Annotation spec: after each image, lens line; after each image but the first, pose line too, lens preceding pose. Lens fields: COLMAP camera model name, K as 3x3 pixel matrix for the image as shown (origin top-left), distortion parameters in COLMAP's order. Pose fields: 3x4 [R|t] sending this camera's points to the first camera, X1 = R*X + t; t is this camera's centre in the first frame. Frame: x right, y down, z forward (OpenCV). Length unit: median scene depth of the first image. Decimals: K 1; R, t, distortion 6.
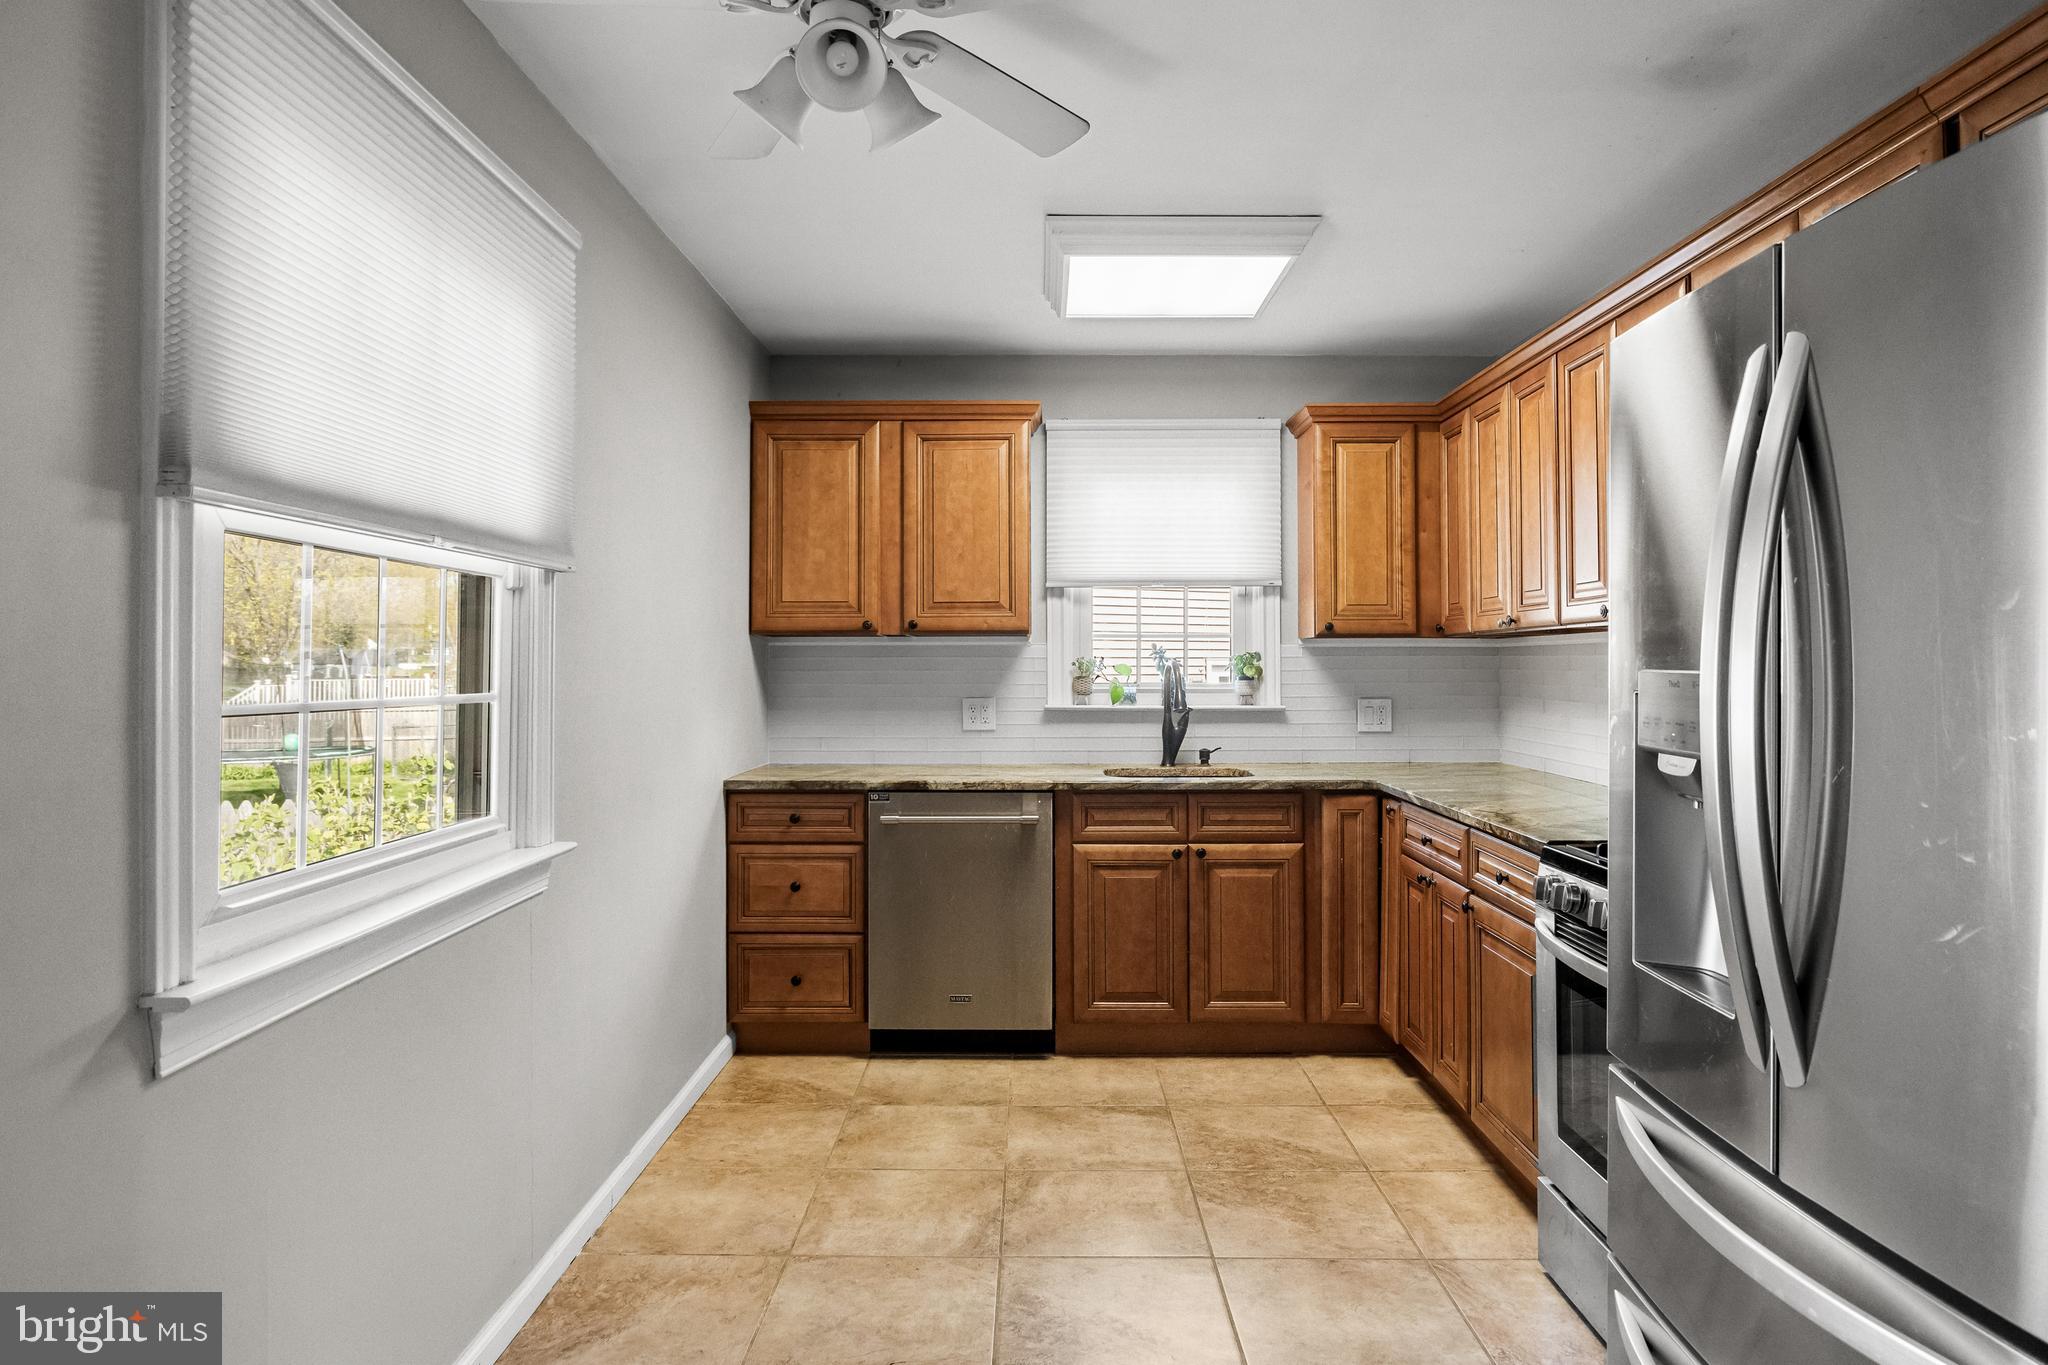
lens RADIAL K [[1239.8, 0, 1027.9], [0, 1239.8, 645.9], [0, 0, 1]] dist [-0.008596, 0.000161]
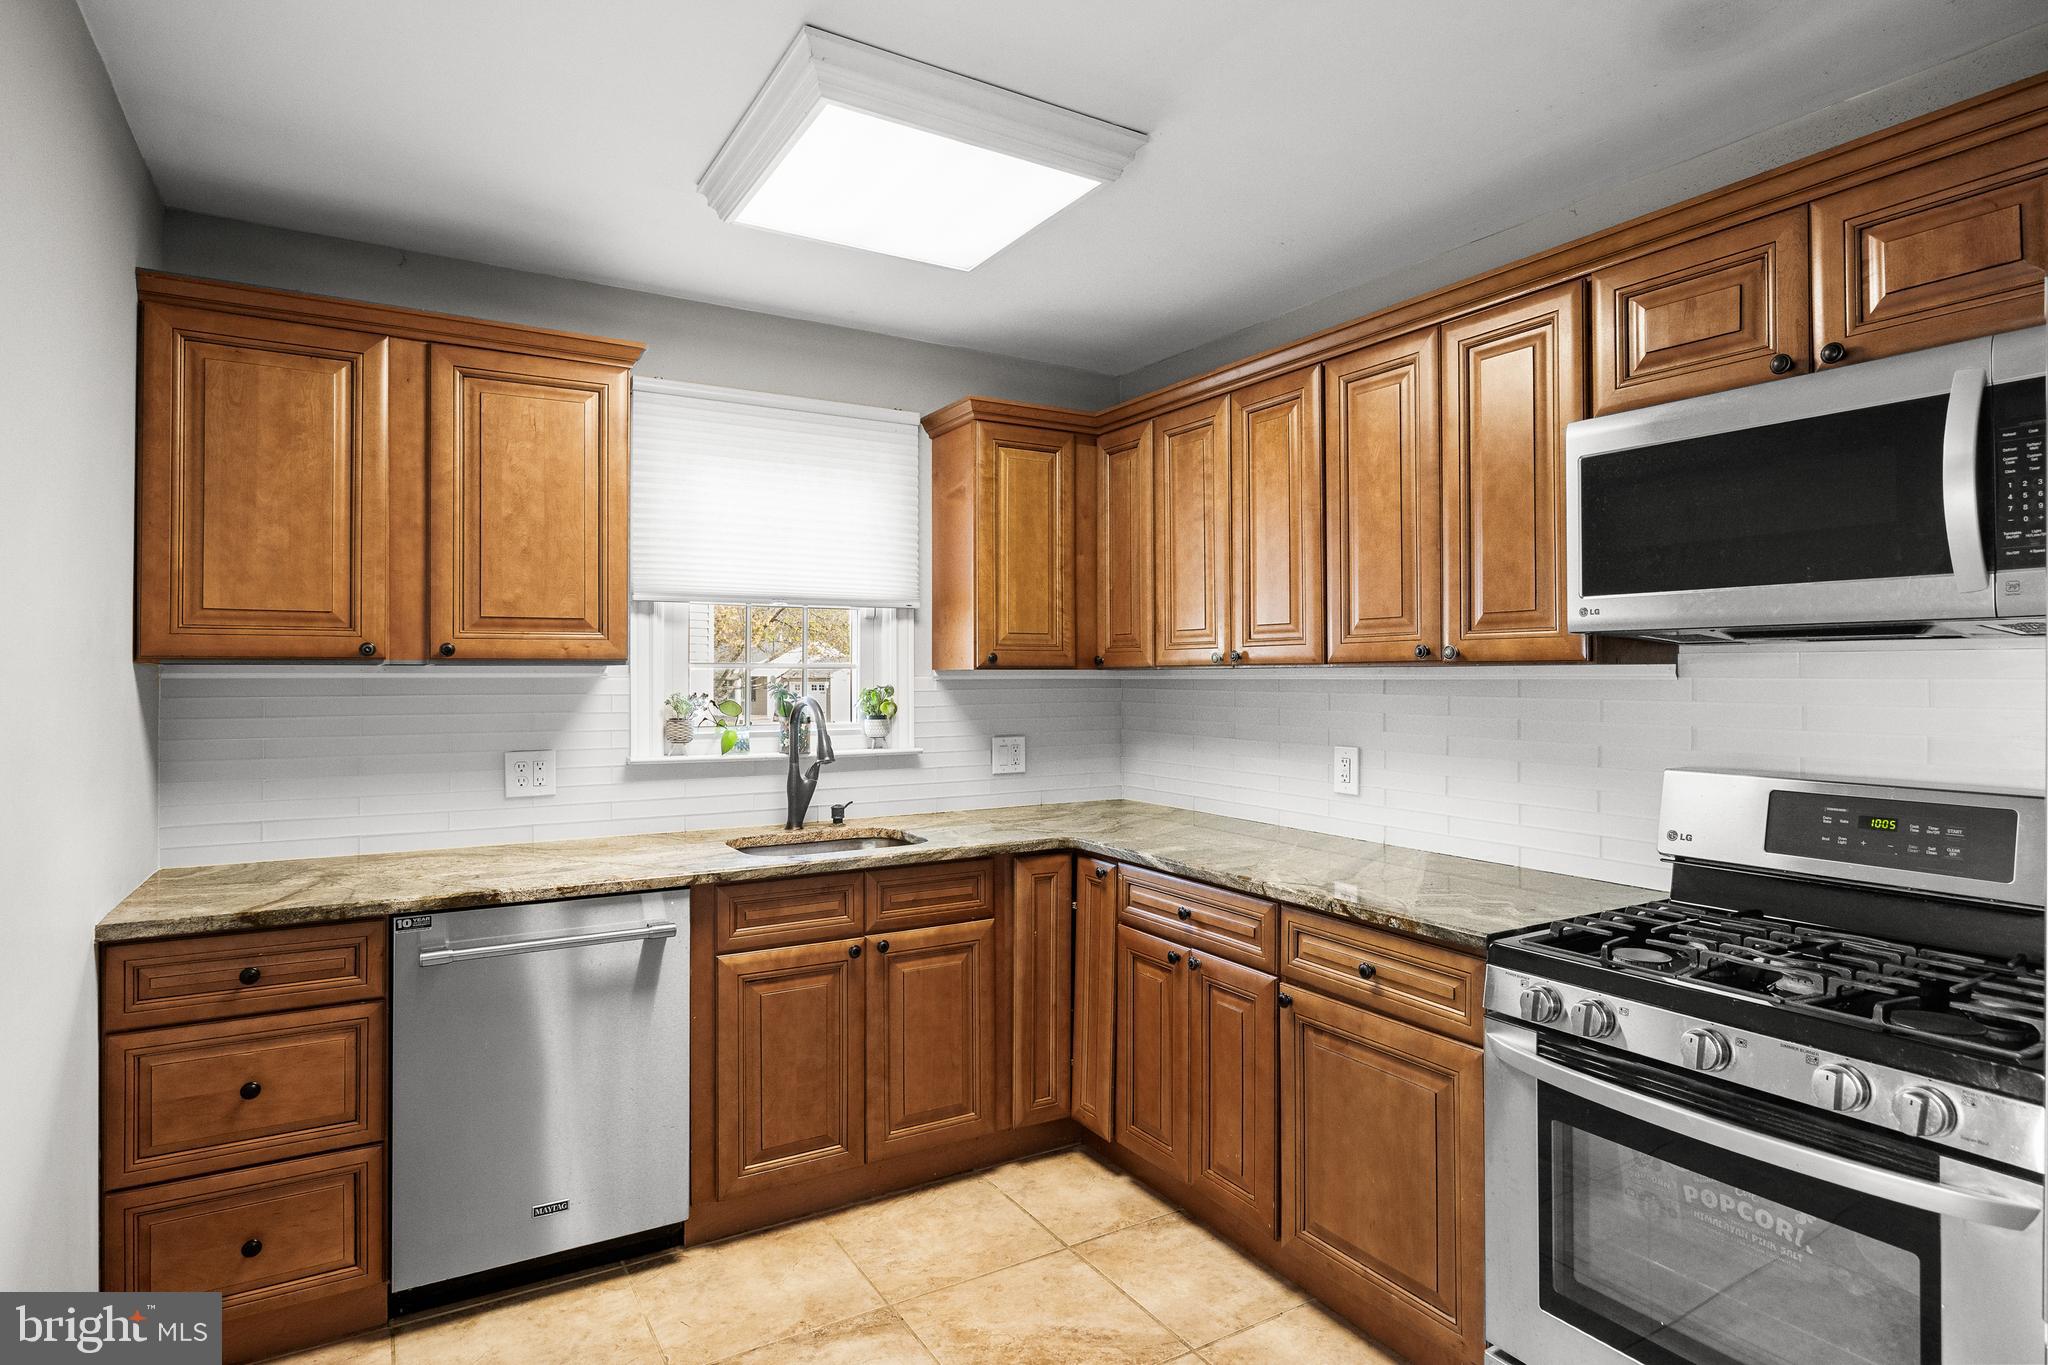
lens RADIAL K [[1092.1, 0, 1027.3], [0, 1092.1, 667.8], [0, 0, 1]] dist [-0.003322, 0.000118]
pose [[0.852583, 0.003935, 0.522576, -0.141655], [-0.007626, 0.999959, 0.004912, -0.013272], [-0.522536, -0.008173, 0.852578, 0.355536]]
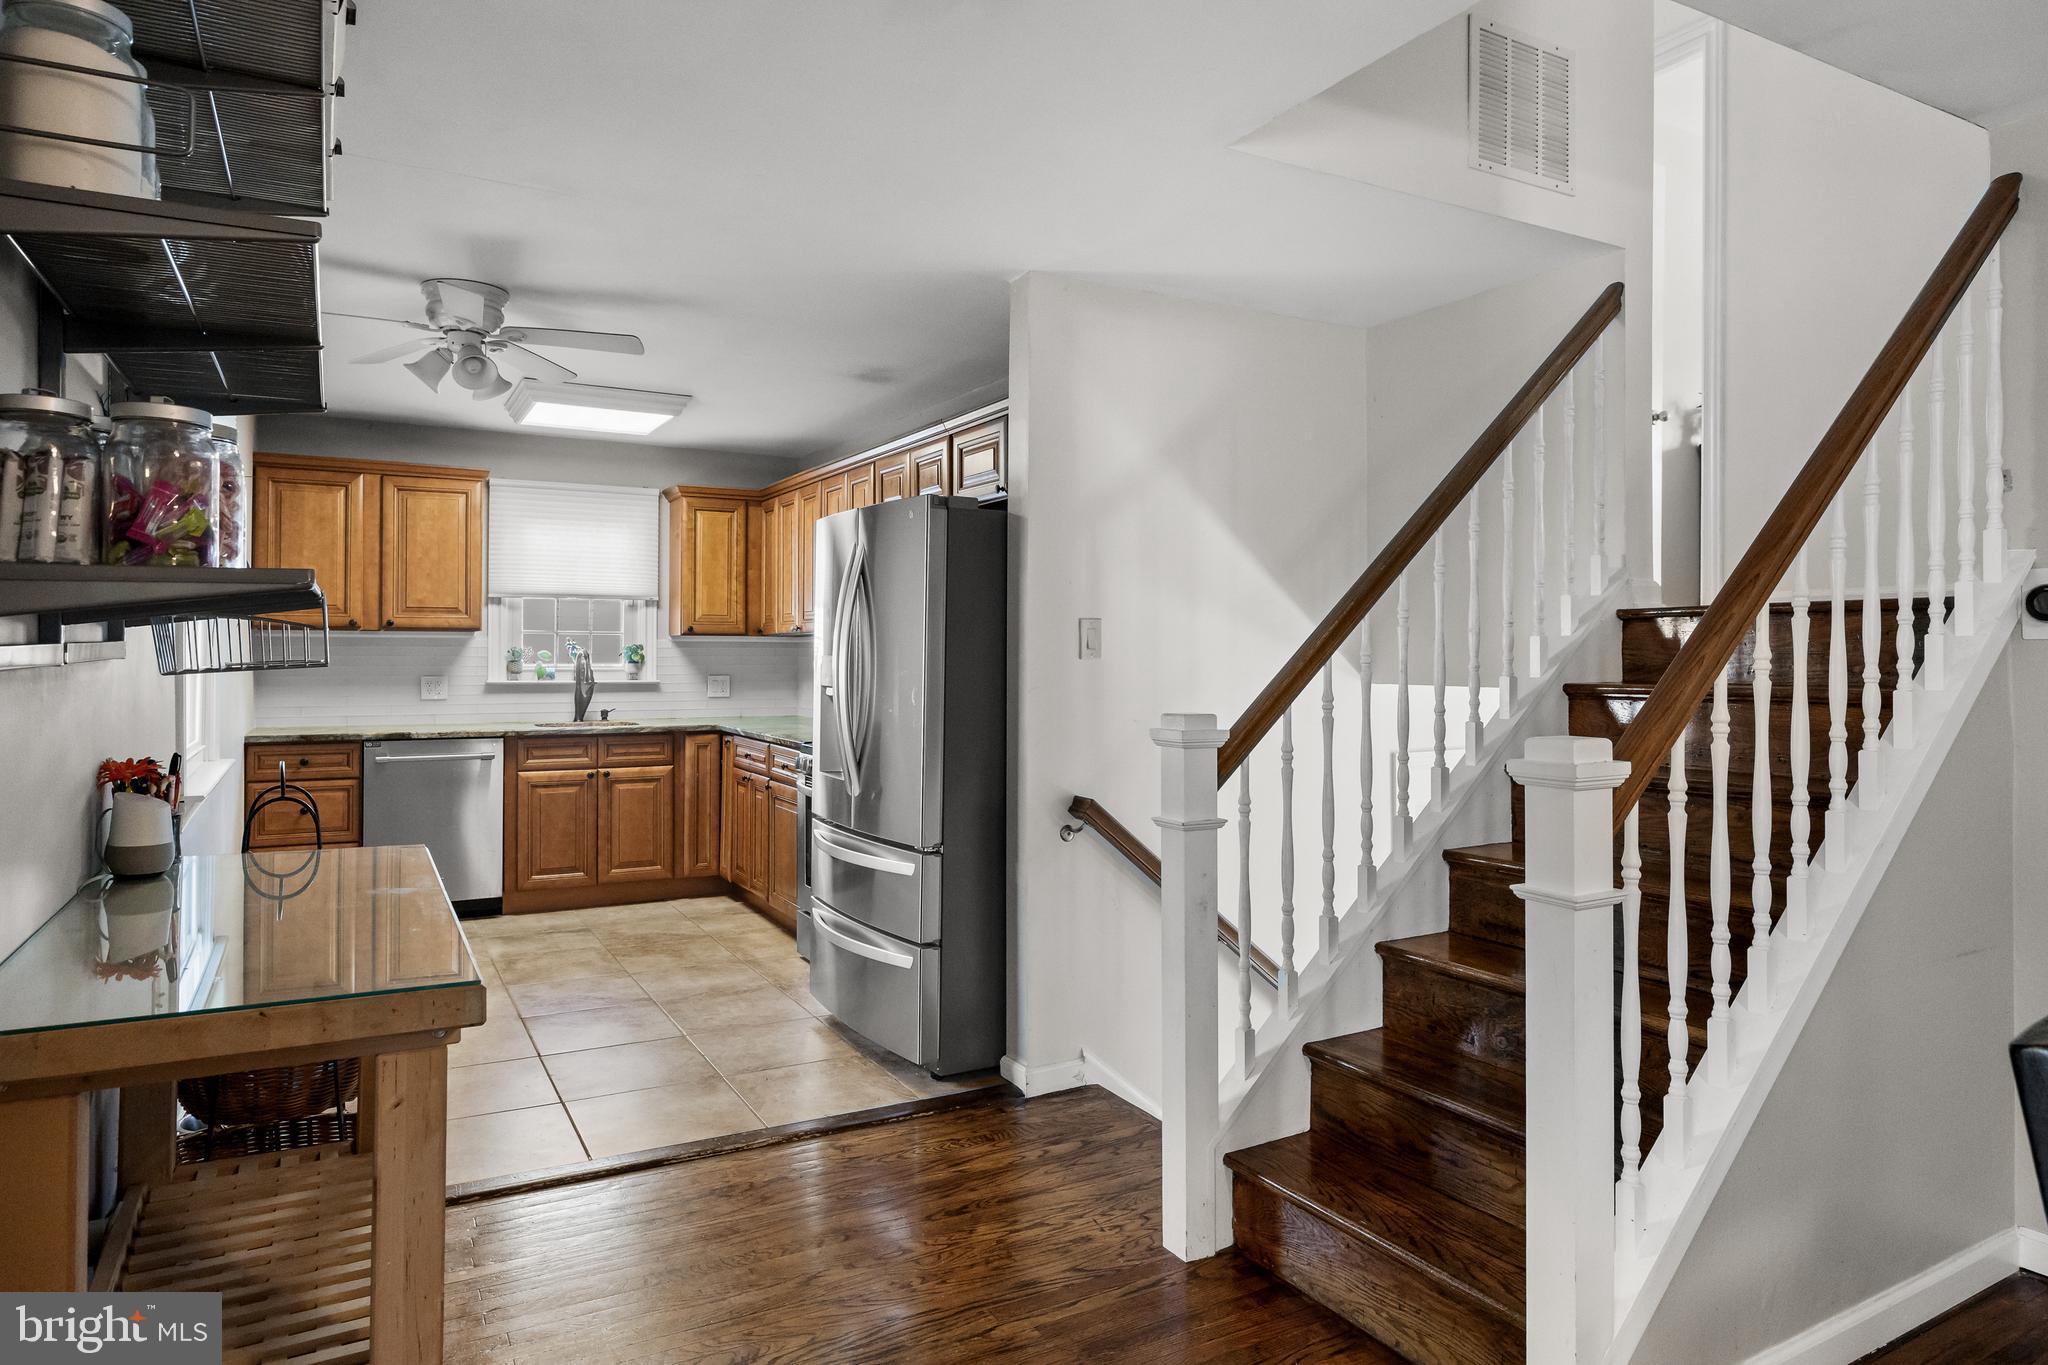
lens RADIAL K [[1239.8, 0, 1027.9], [0, 1239.8, 645.9], [0, 0, 1]] dist [-0.008596, 0.000161]
pose [[0.869974, 0.008004, 0.493033, -0.163437], [-0.012641, 0.999902, 0.006073, -0.009312], [-0.492936, -0.011516, 0.869989, -0.593531]]
